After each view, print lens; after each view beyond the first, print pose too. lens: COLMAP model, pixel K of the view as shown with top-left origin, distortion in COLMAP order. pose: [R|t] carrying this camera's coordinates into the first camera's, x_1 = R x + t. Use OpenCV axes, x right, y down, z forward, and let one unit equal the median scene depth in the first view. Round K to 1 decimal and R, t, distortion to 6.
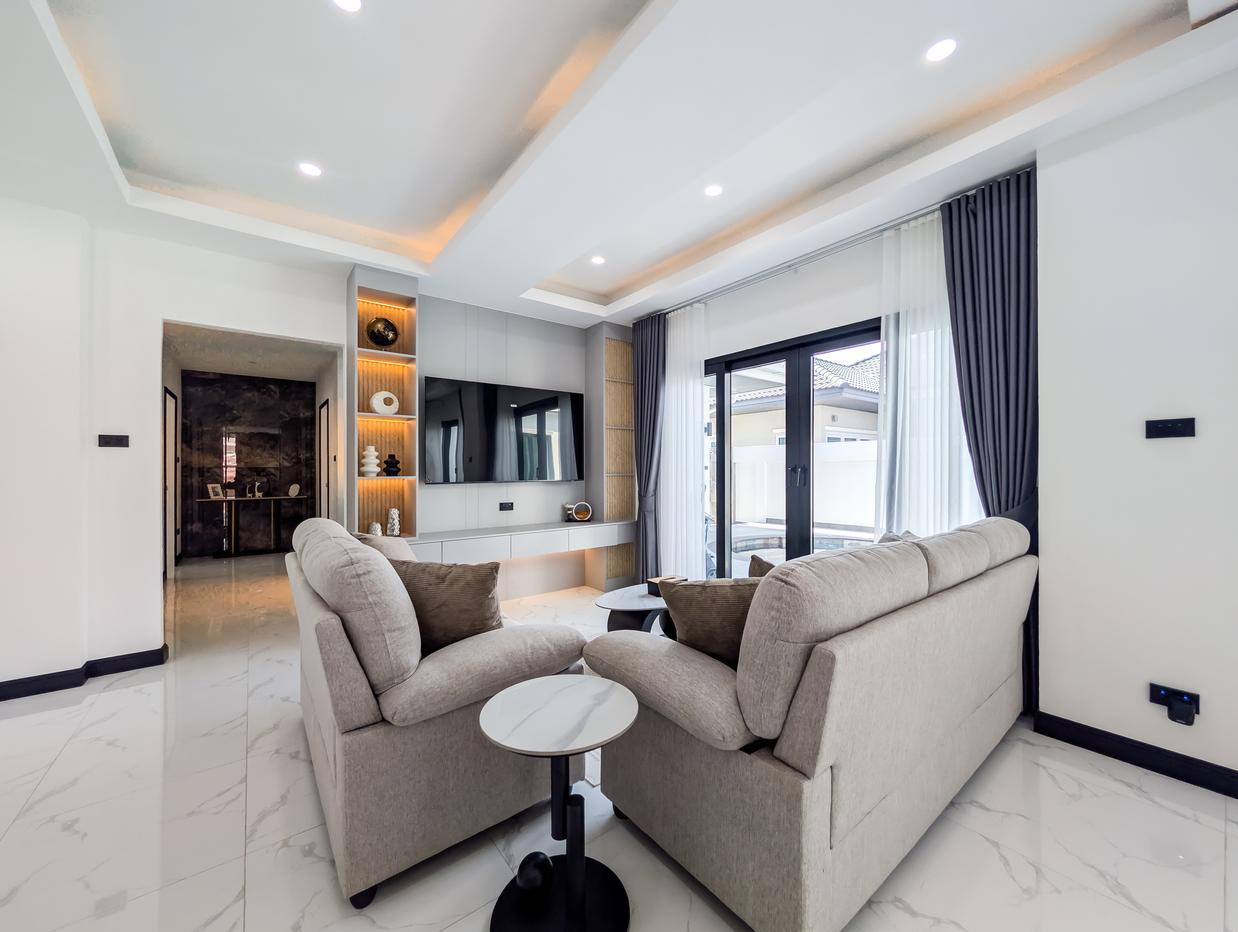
lens RADIAL K [[477.3, 0, 621.0], [0, 477.3, 467.5], [0, 0, 1]] dist [-0.001760, -0.000230]
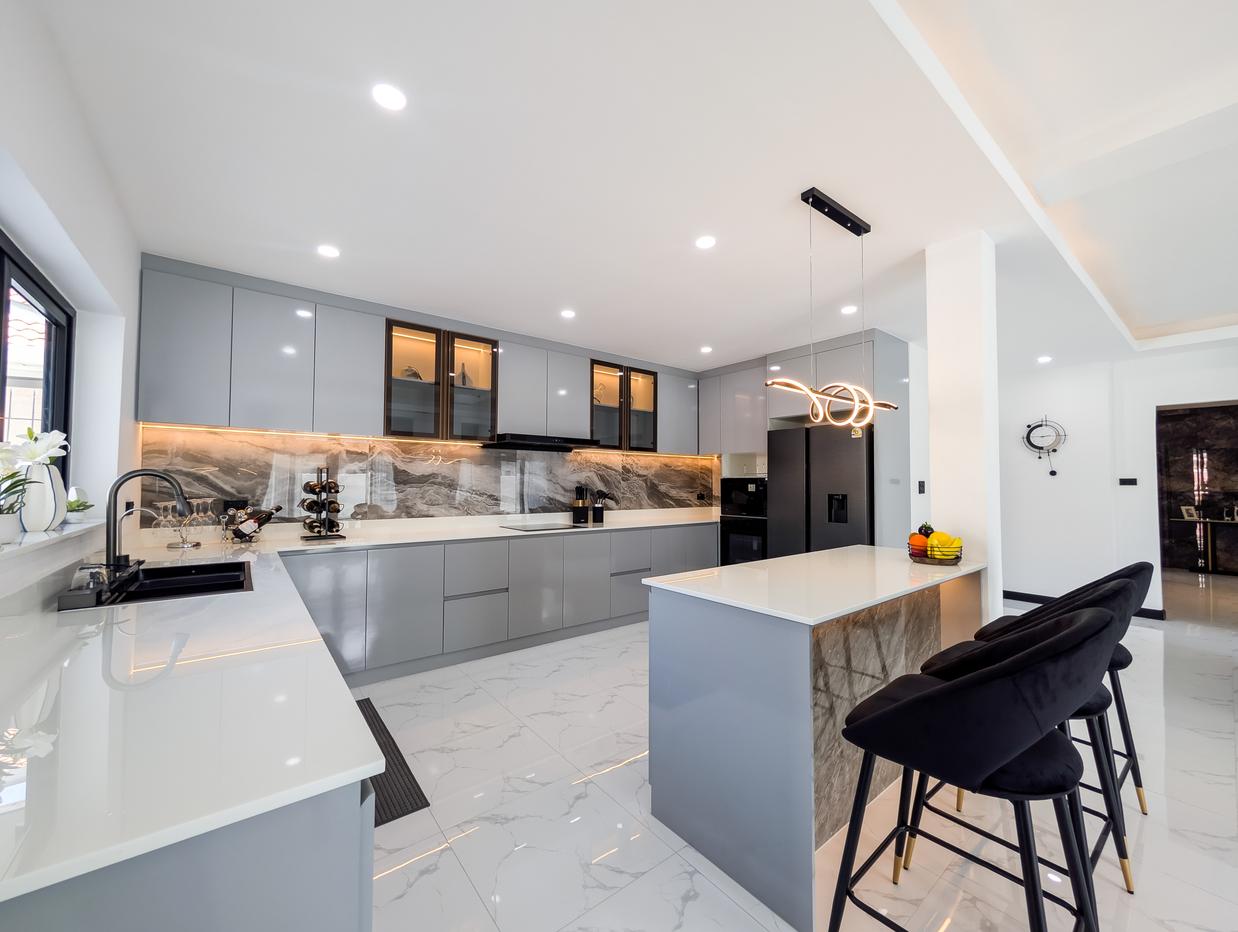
lens RADIAL K [[477.3, 0, 621.2], [0, 477.3, 468.6], [0, 0, 1]] dist [-0.001760, -0.000230]
pose [[0.000625, -0.032744, -0.999464, 0.295378], [-0.001239, 0.999463, -0.032744, -0.017054], [0.999999, 0.001259, 0.000584, -0.366994]]
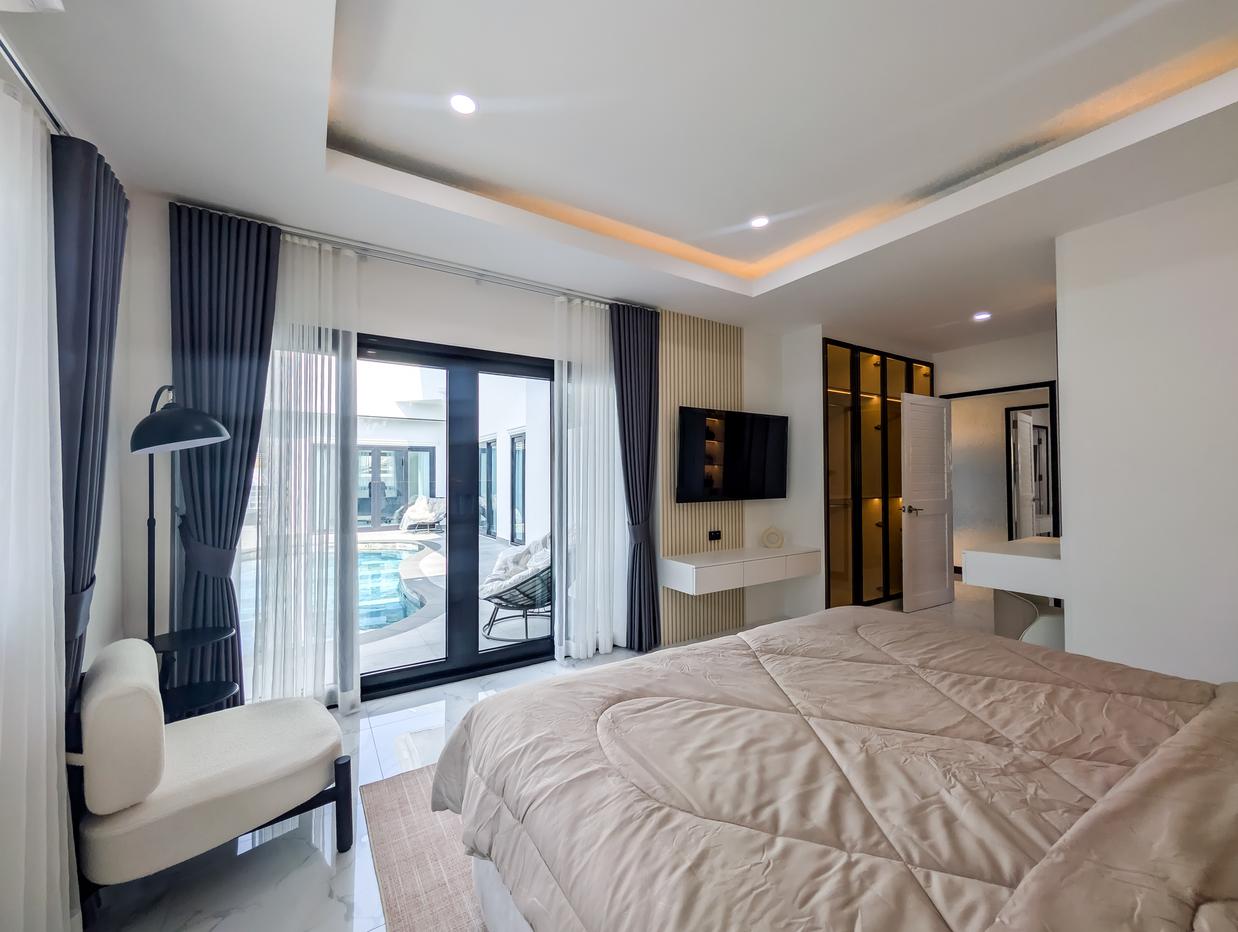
lens RADIAL K [[477.3, 0, 614.3], [0, 477.3, 475.5], [0, 0, 1]] dist [-0.001760, -0.000230]
pose [[0.108145, 0.027999, 0.993741, -0.352953], [0.001405, 0.999598, -0.028317, 0.001118], [-0.994134, 0.004459, 0.108062, 0.411203]]
